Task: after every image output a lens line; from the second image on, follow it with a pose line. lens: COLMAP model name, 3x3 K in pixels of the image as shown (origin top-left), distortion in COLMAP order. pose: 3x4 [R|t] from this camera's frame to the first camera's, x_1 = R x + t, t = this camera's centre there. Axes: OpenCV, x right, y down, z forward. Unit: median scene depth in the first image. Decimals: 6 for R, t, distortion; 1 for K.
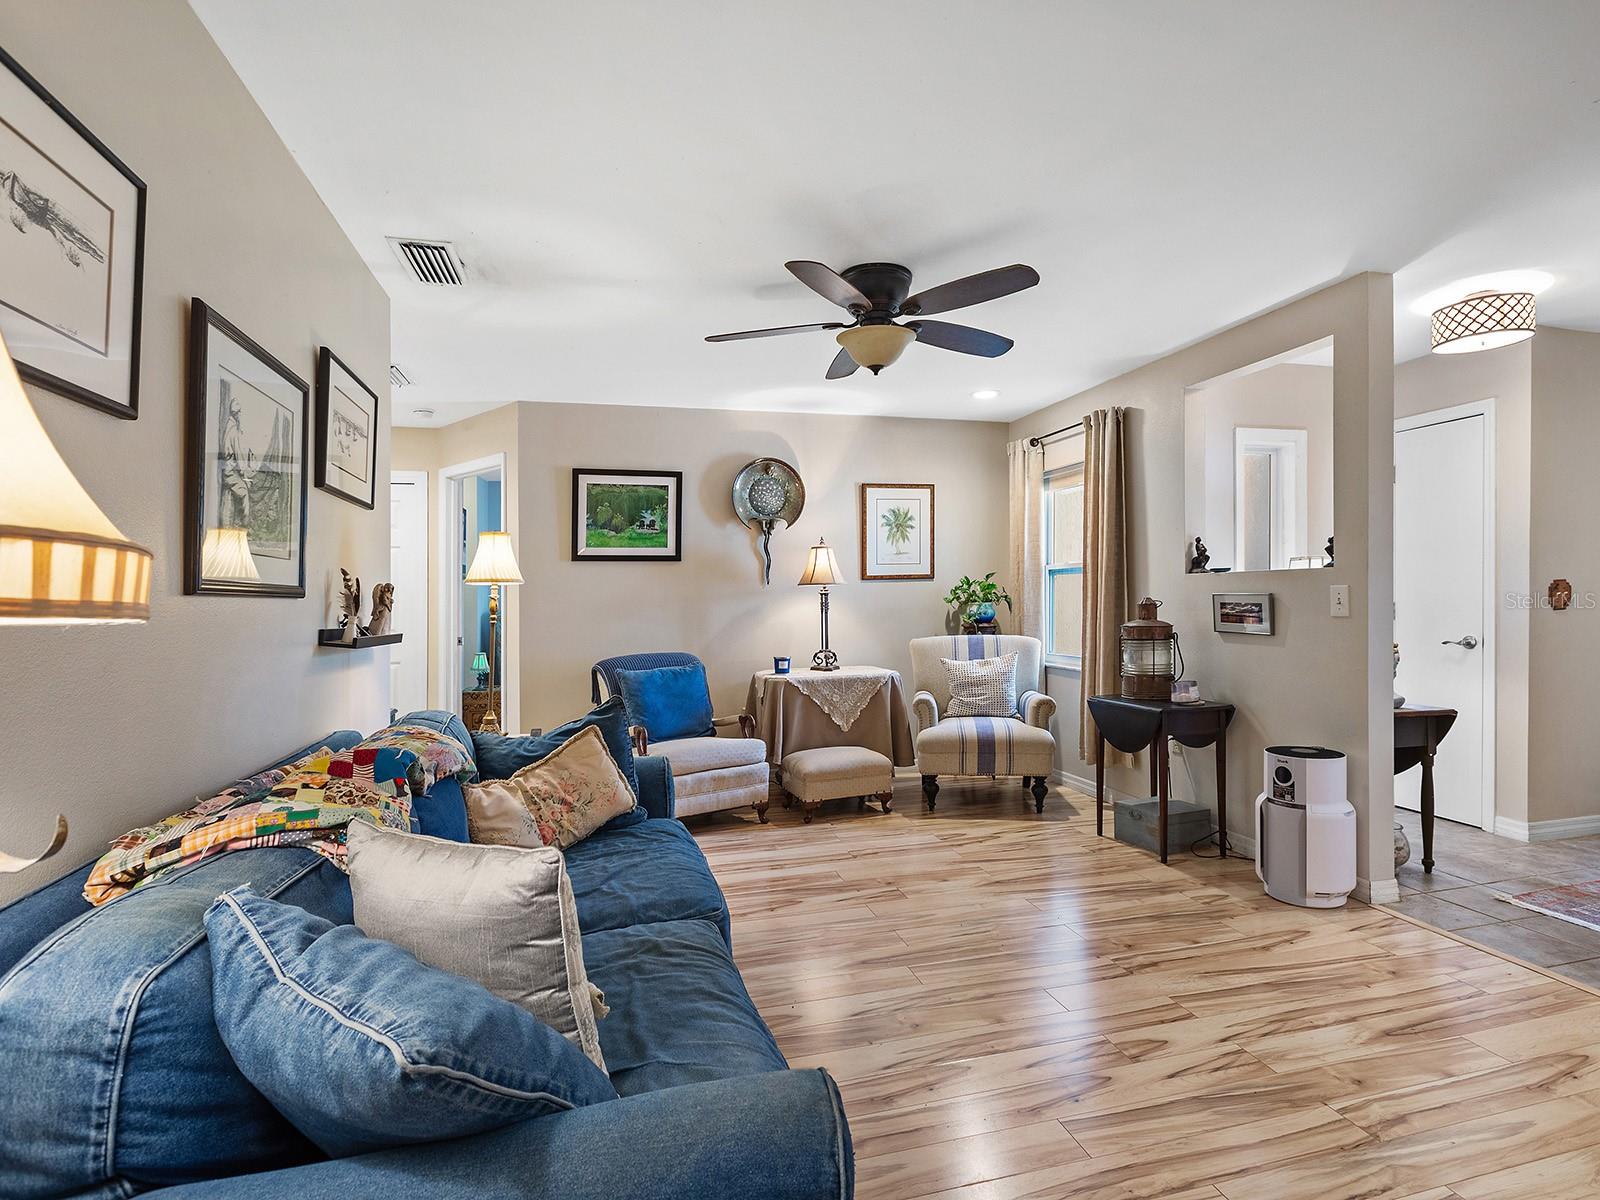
lens RADIAL K [[812.2, 0, 832.4], [0, 812.2, 608.5], [0, 0, 1]] dist [0.004640, 0.000689]
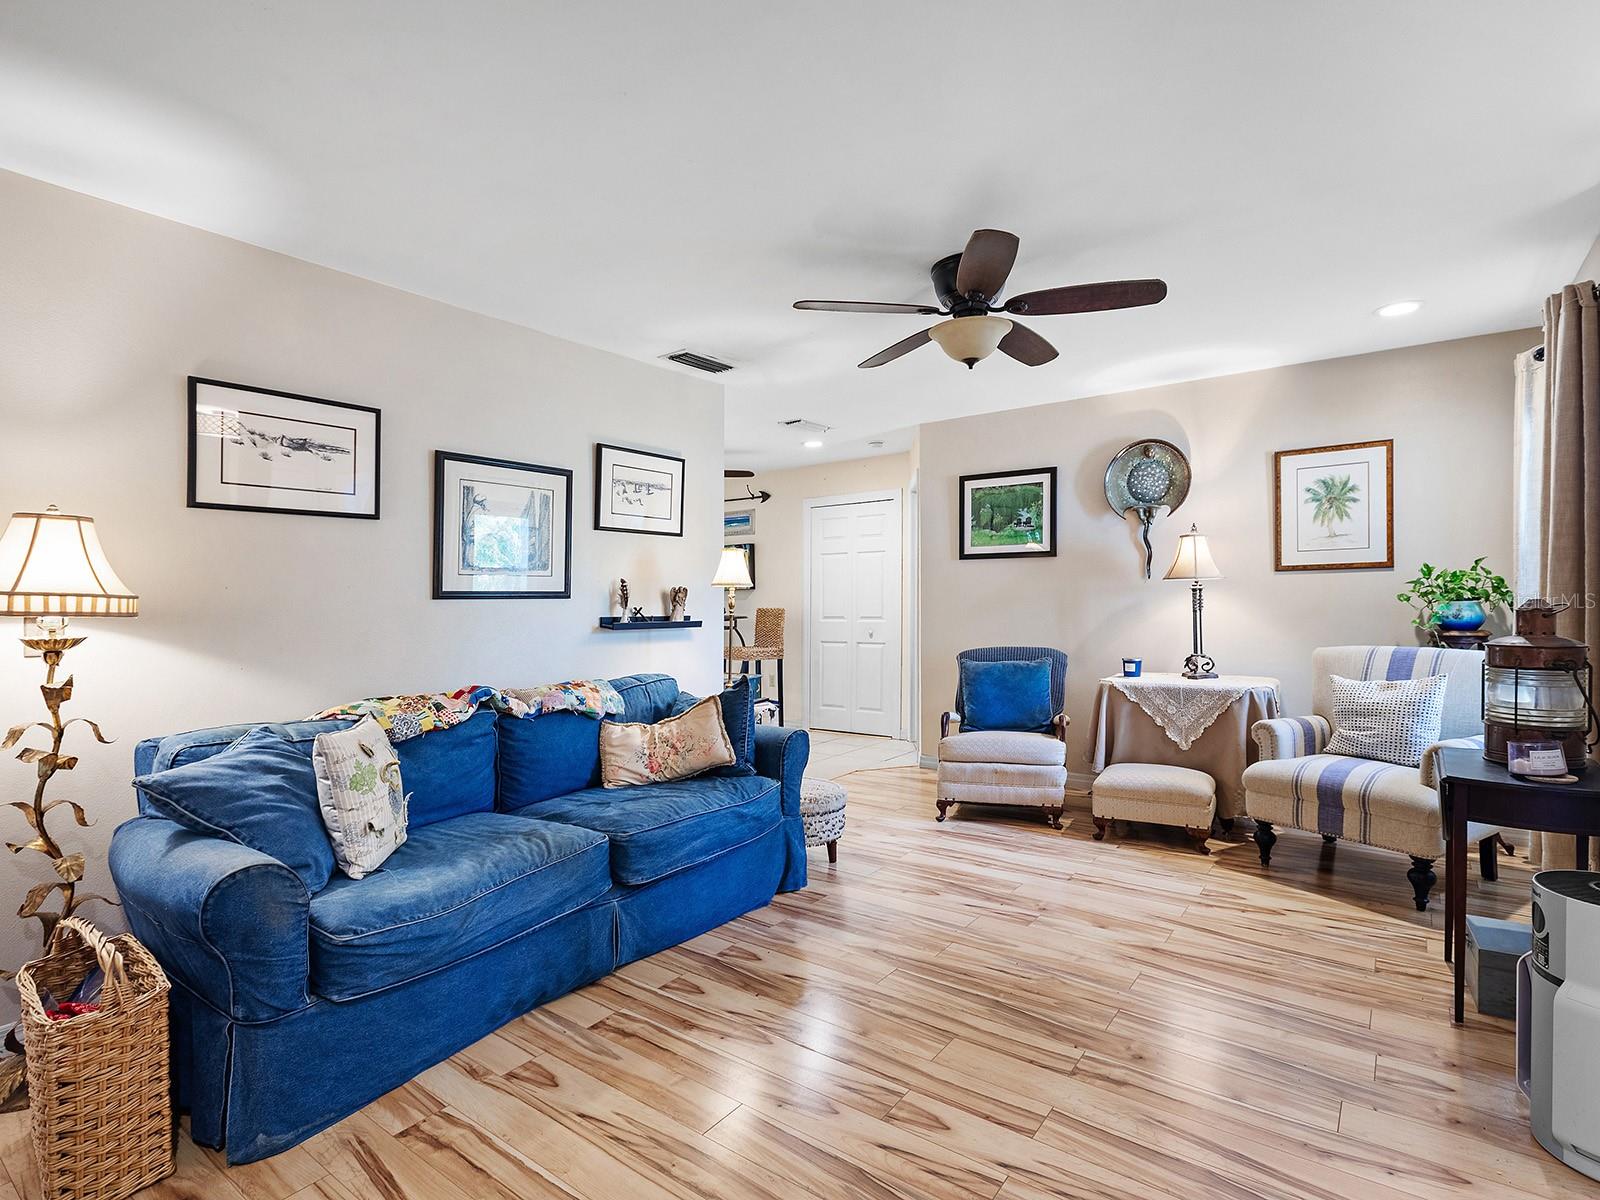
lens RADIAL K [[812.2, 0, 817.7], [0, 812.2, 595.5], [0, 0, 1]] dist [0.004640, 0.000689]
pose [[0.623346, 0.006892, -0.781916, 0.491356], [-0.006223, 0.999973, 0.003853, -0.014290], [0.781922, 0.002464, 0.623372, 0.178468]]
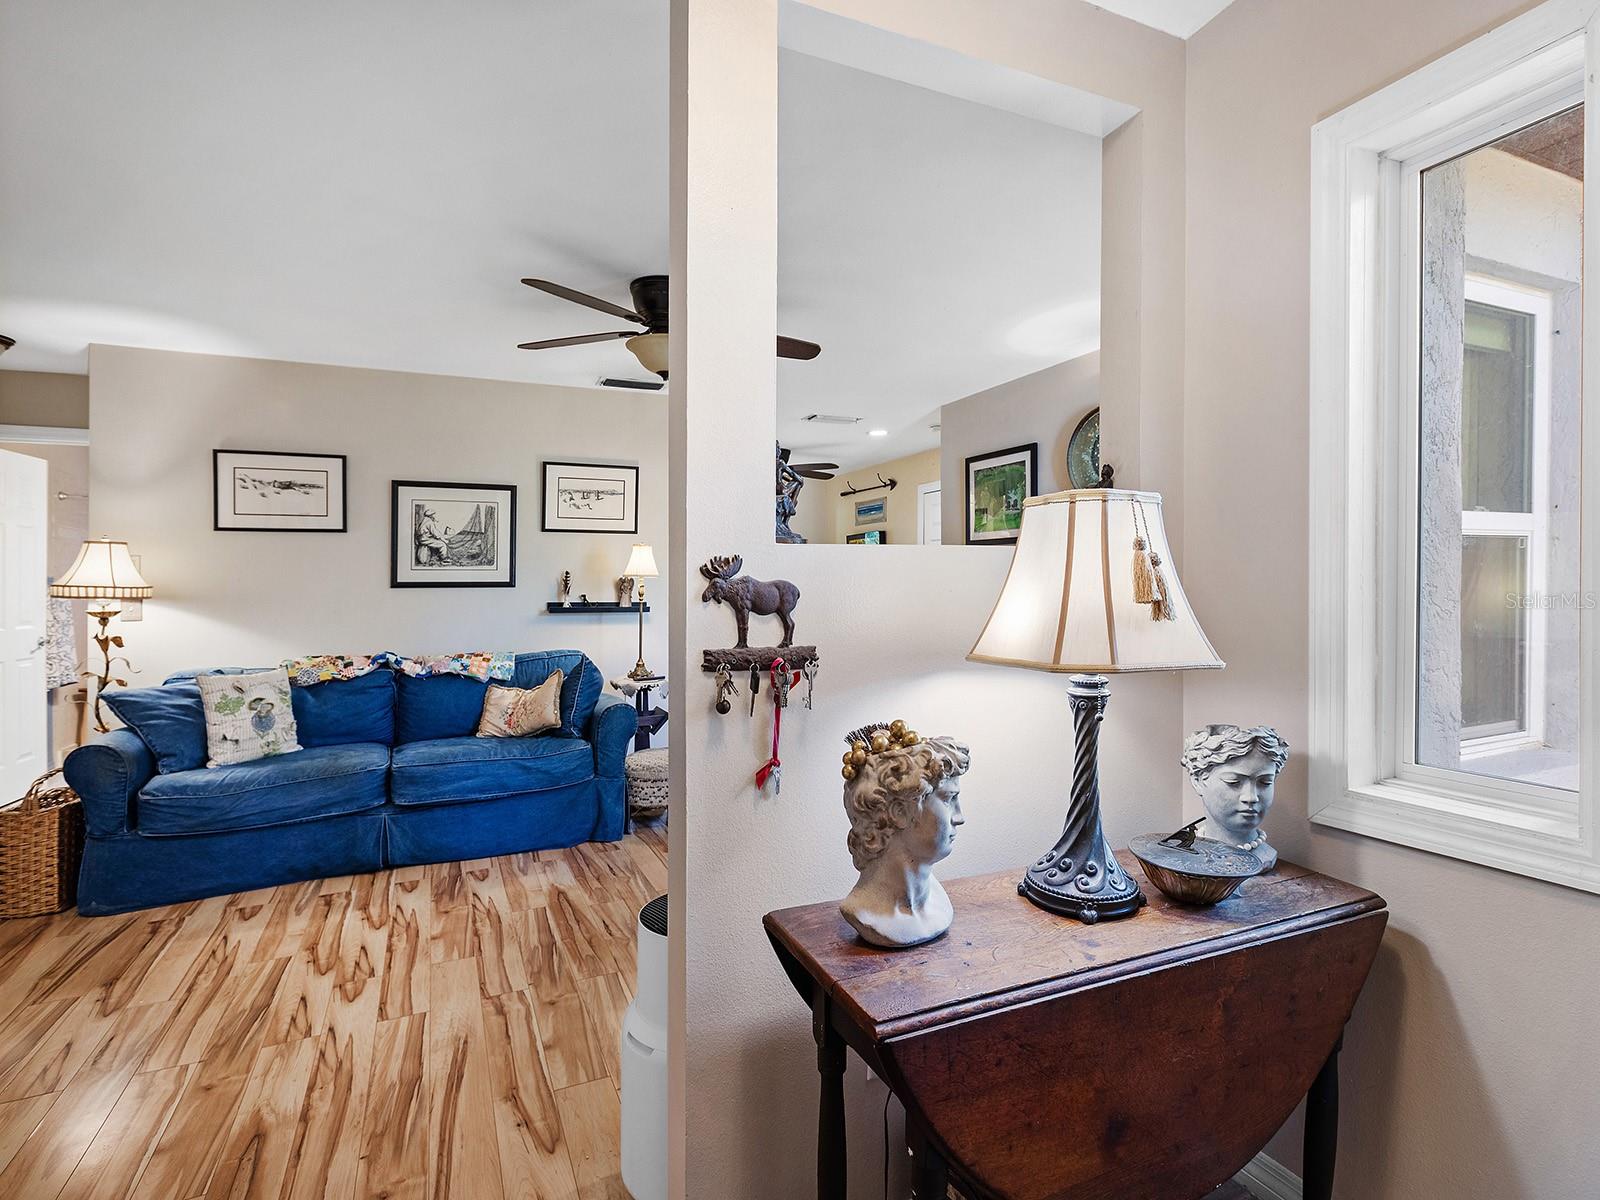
lens RADIAL K [[812.2, 0, 790.5], [0, 812.2, 589.4], [0, 0, 1]] dist [0.004640, 0.000689]
pose [[0.157835, 0.021041, -0.987241, 0.785281], [-0.004003, 0.999778, 0.020668, -0.027373], [0.987457, 0.000690, 0.157884, 0.699460]]
